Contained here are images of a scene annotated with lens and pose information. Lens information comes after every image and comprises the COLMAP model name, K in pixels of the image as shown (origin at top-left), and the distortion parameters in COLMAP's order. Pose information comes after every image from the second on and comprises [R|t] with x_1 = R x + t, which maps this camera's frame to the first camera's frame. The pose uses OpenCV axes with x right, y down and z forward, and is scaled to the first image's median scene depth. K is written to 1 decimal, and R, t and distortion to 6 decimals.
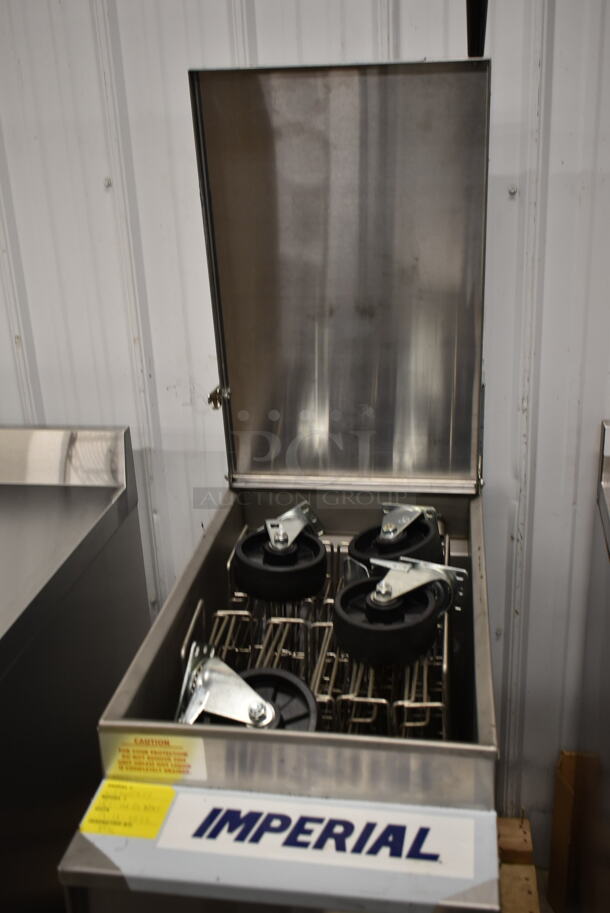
lens RADIAL K [[991.9, 0, 305.0], [0, 991.9, 456.5], [0, 0, 1]] dist [-0.009327, -0.009246]
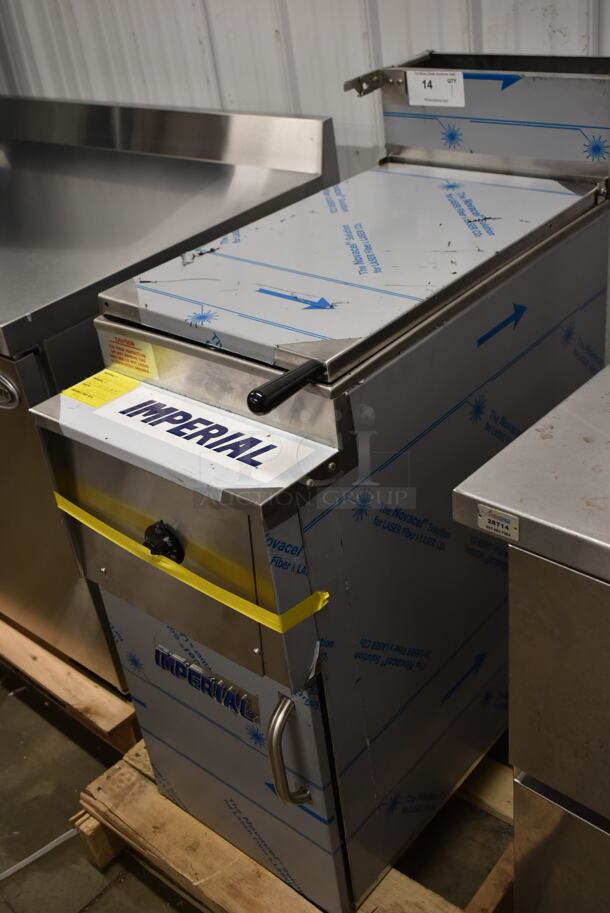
lens RADIAL K [[989.7, 0, 305.0], [0, 989.7, 456.5], [0, 0, 1]] dist [-0.013872, -0.003600]
pose [[0.843981, 0.221401, -0.488547, 0.673978], [-0.101812, 0.960401, 0.259354, 0.080274], [0.526622, -0.169150, 0.833101, 0.056636]]
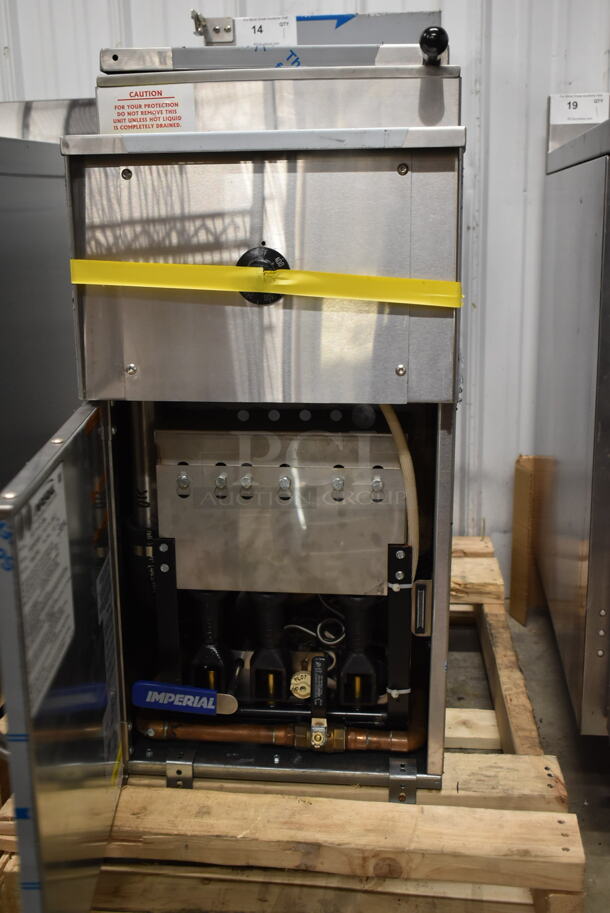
lens RADIAL K [[998.8, 0, 305.0], [0, 998.8, 456.5], [0, 0, 1]] dist [-0.014216, -0.017780]
pose [[0.998834, 0.007097, 0.047756, -0.028900], [-0.001255, 0.992619, -0.121271, 0.812631], [-0.048264, 0.121070, 0.991470, -0.047757]]
